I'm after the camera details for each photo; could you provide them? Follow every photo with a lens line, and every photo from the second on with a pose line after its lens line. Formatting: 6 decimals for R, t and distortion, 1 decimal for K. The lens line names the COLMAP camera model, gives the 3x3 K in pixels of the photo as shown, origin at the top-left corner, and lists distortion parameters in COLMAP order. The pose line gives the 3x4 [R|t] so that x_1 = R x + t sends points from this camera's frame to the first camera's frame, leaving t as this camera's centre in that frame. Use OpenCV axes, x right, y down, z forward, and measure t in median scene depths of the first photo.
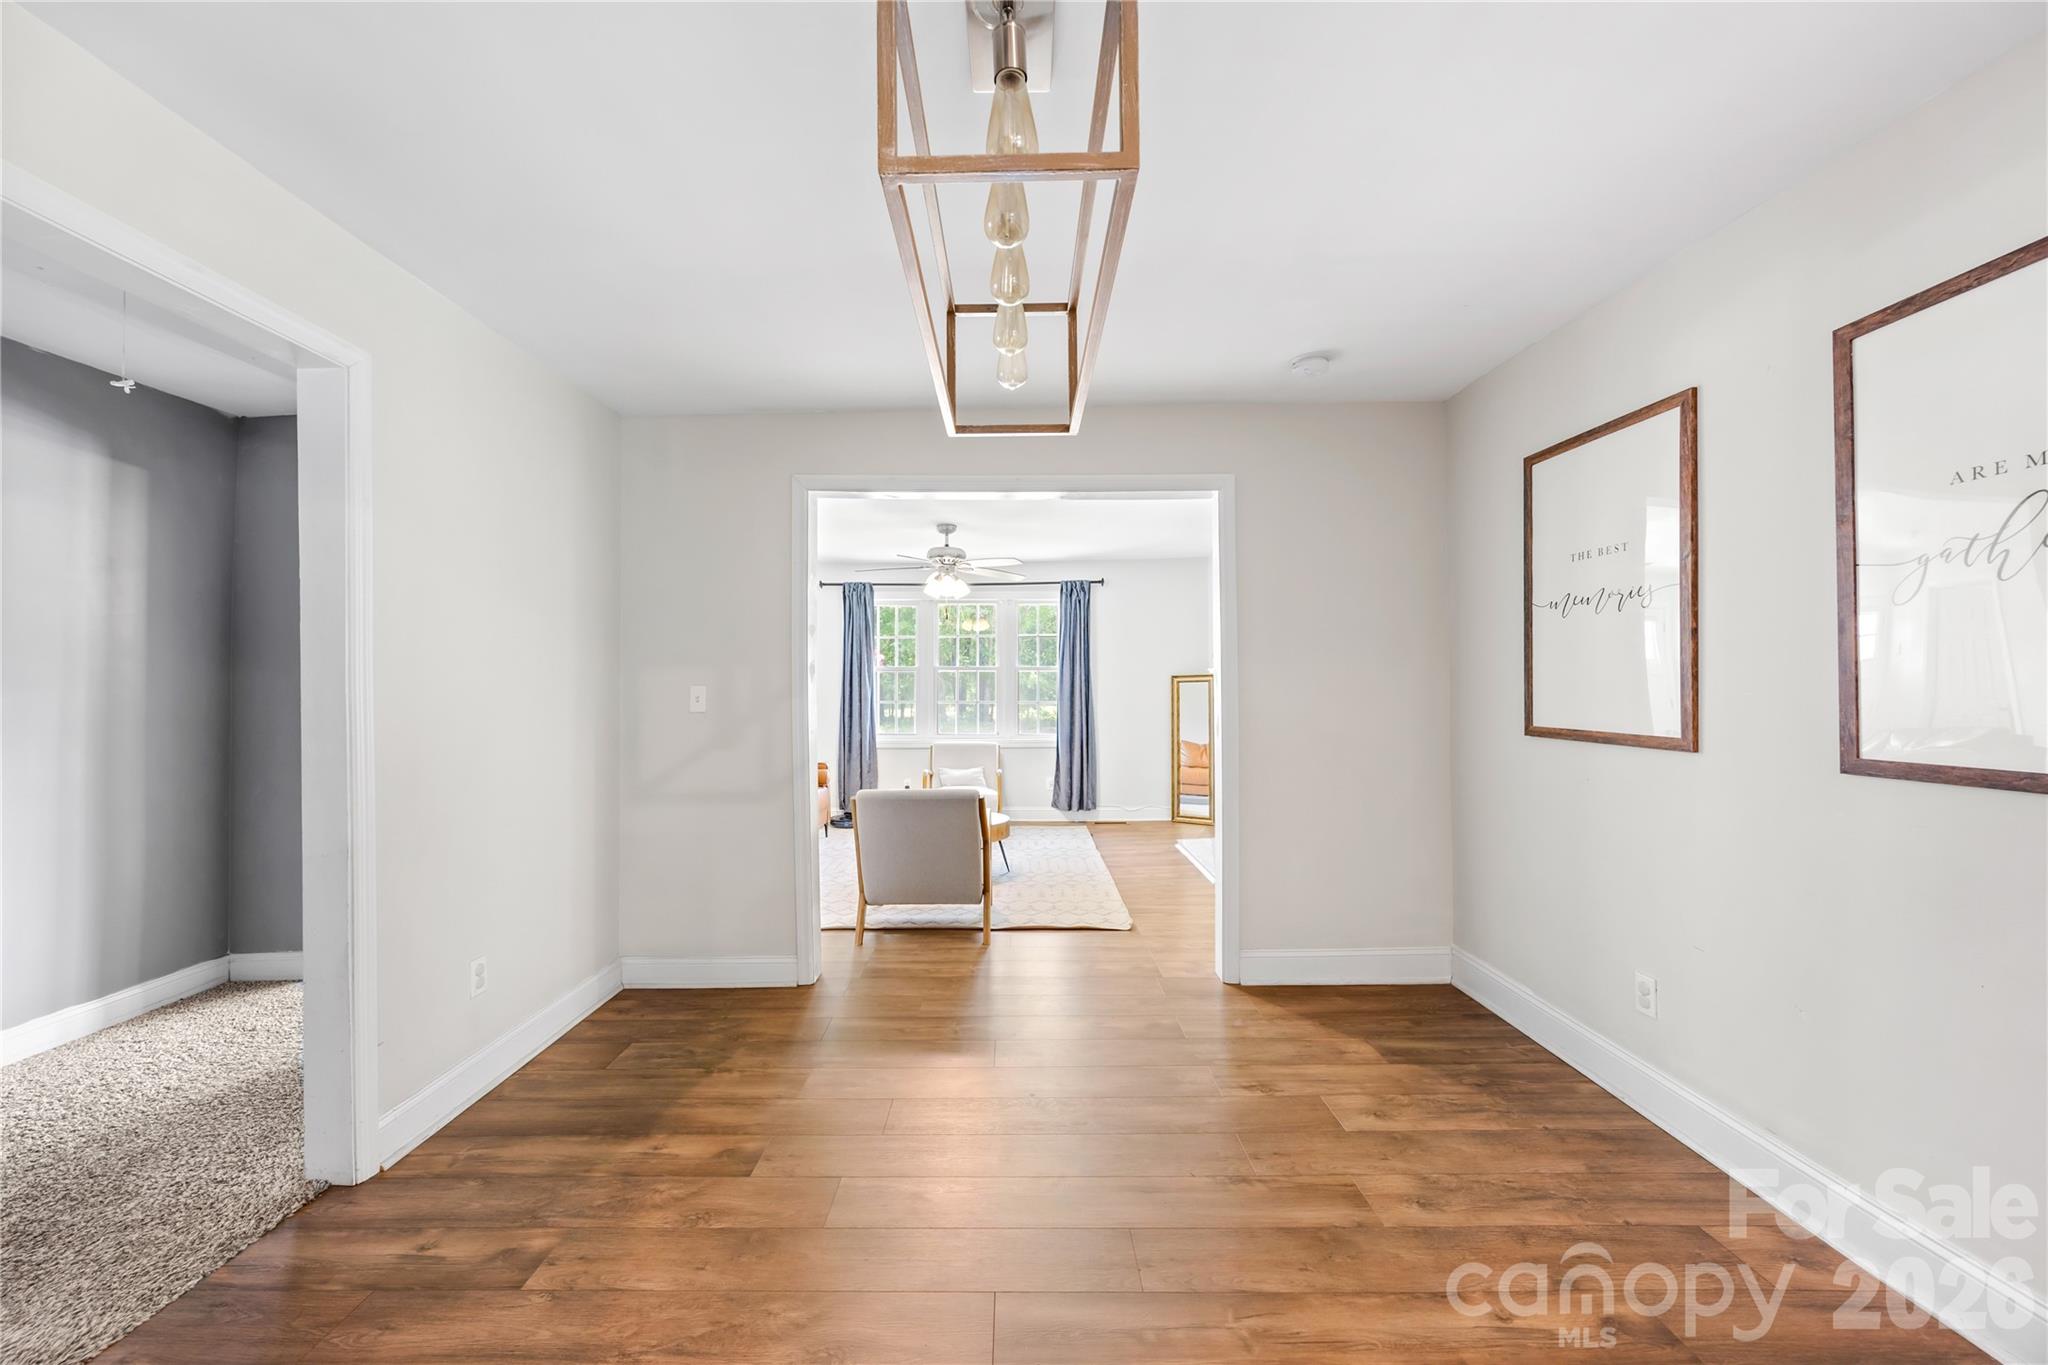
lens RADIAL K [[776.8, 0, 1003.6], [0, 776.8, 677.1], [0, 0, 1]] dist [-0.003000, 0.000030]
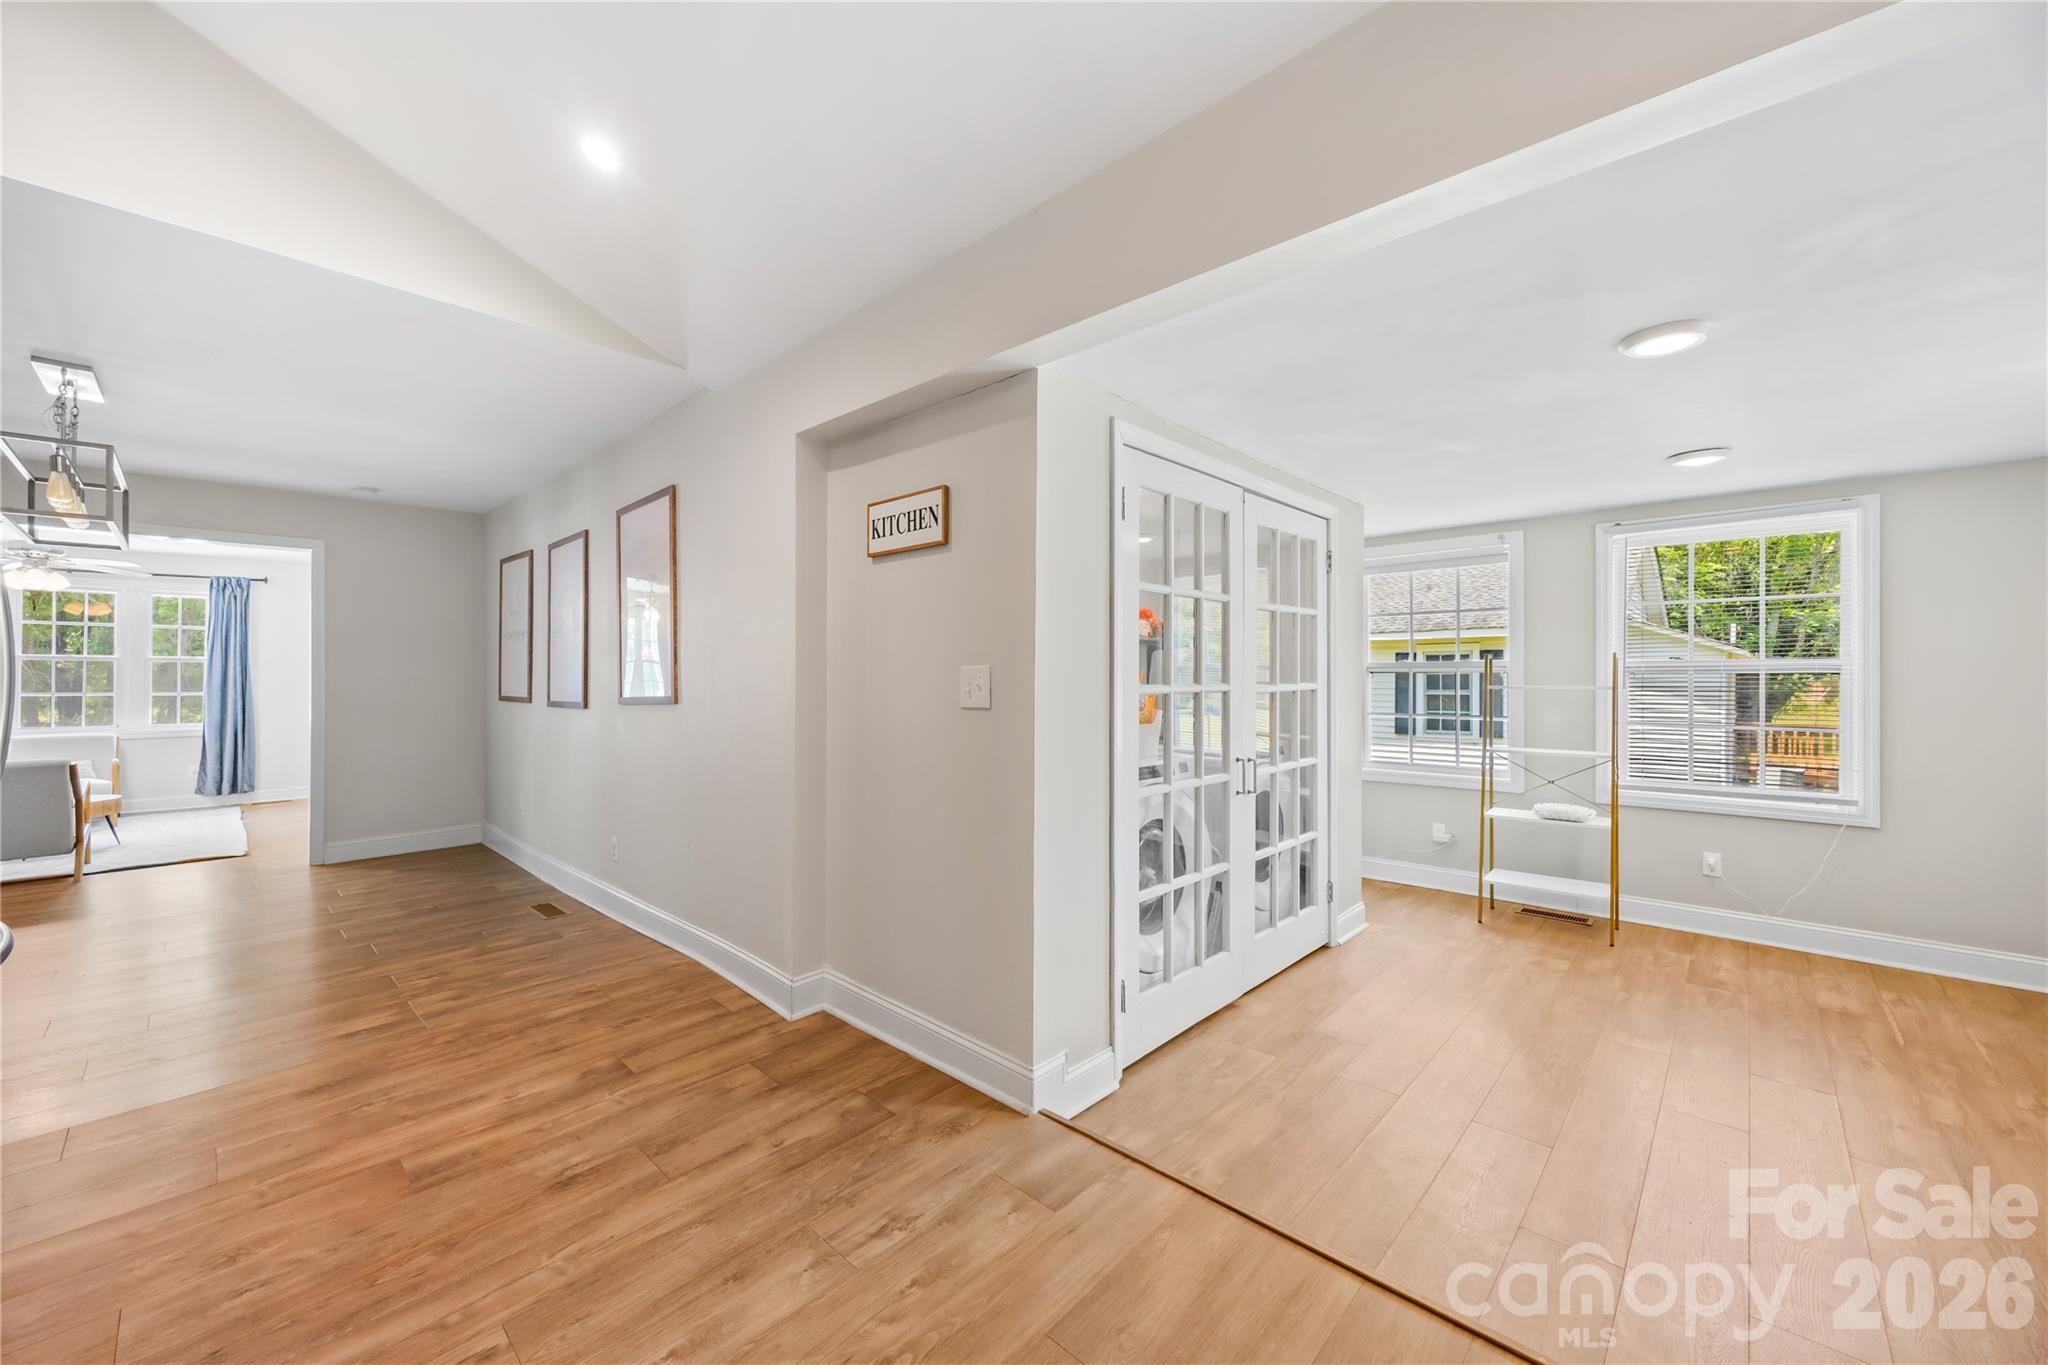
lens RADIAL K [[776.8, 0, 1014.8], [0, 776.8, 672.6], [0, 0, 1]] dist [-0.003000, 0.000030]
pose [[0.678865, 0.009064, 0.734207, 0.045631], [-0.009565, 0.999948, -0.003500, -0.000832], [-0.734201, -0.004647, 0.678917, -0.507677]]
